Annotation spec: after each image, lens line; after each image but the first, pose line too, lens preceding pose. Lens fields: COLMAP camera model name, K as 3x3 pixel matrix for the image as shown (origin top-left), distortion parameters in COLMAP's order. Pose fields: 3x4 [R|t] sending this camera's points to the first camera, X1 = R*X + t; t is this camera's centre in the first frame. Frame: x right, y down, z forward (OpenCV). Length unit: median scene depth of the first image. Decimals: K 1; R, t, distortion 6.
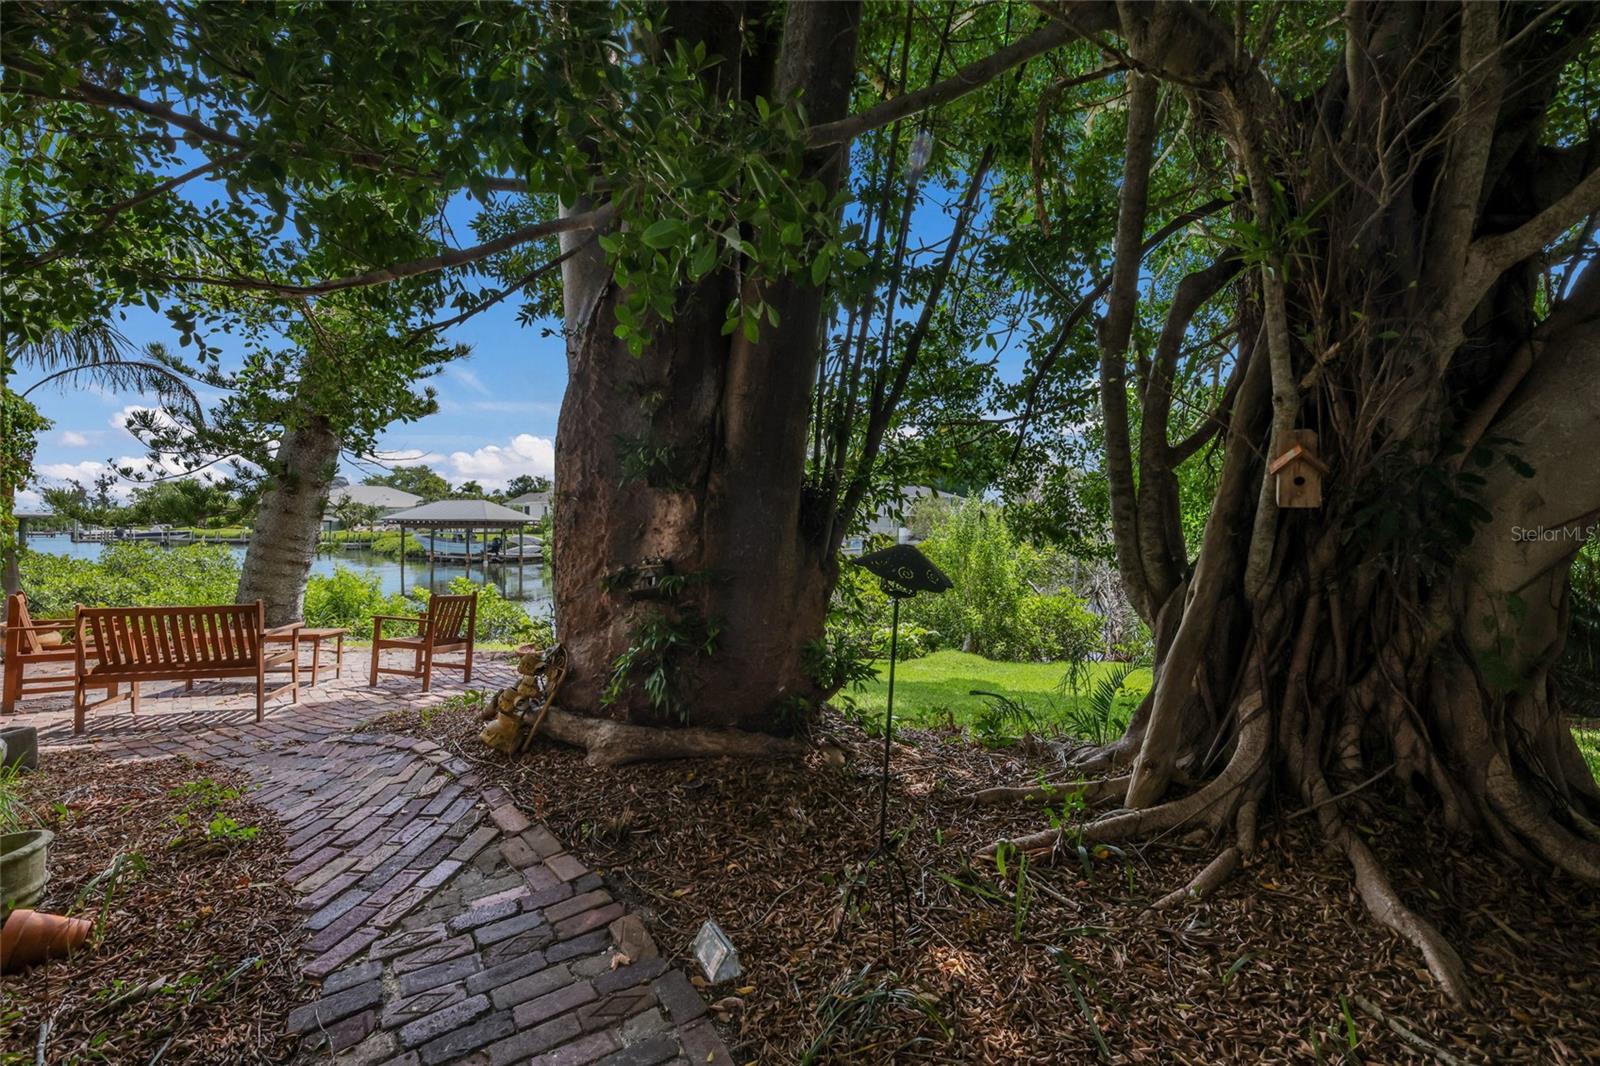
lens RADIAL K [[721.6, 0, 816.5], [0, 721.6, 528.4], [0, 0, 1]] dist [0.001161, 0.001875]
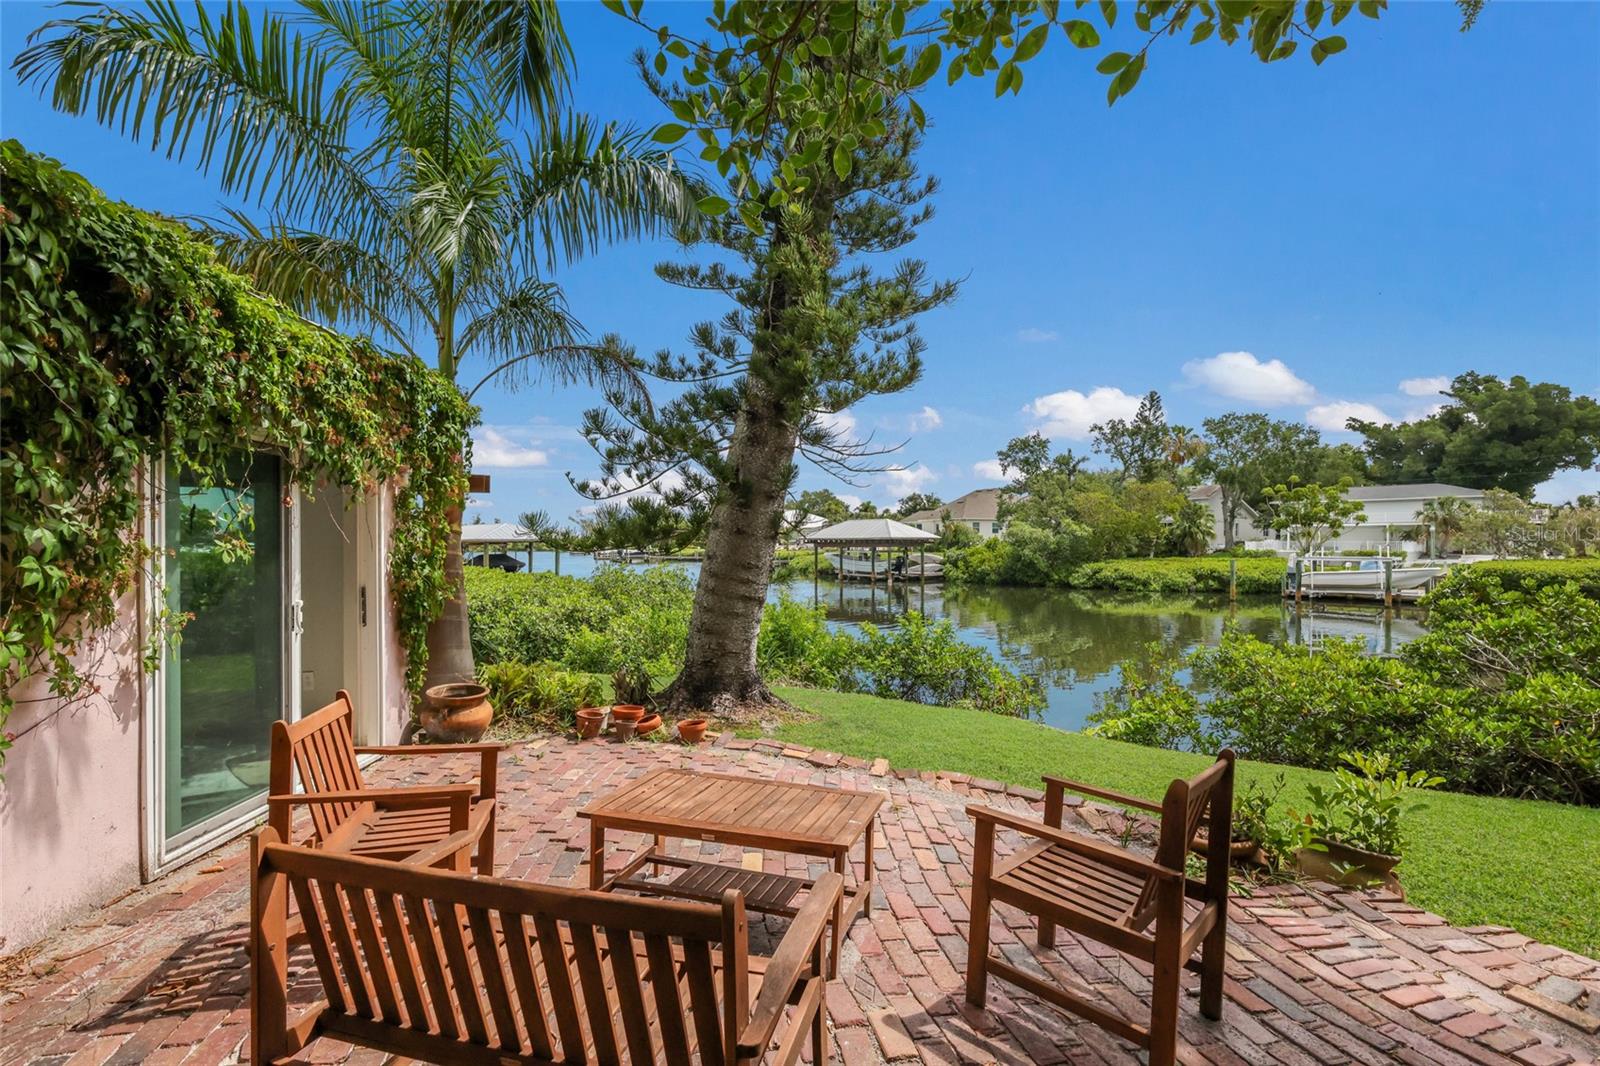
lens RADIAL K [[721.6, 0, 809.6], [0, 721.6, 537.7], [0, 0, 1]] dist [0.001161, 0.001875]
pose [[0.870000, -0.015657, -0.492803, -0.284623], [0.011033, 0.999864, -0.012290, -0.006230], [0.492928, 0.005255, 0.870054, 0.363787]]
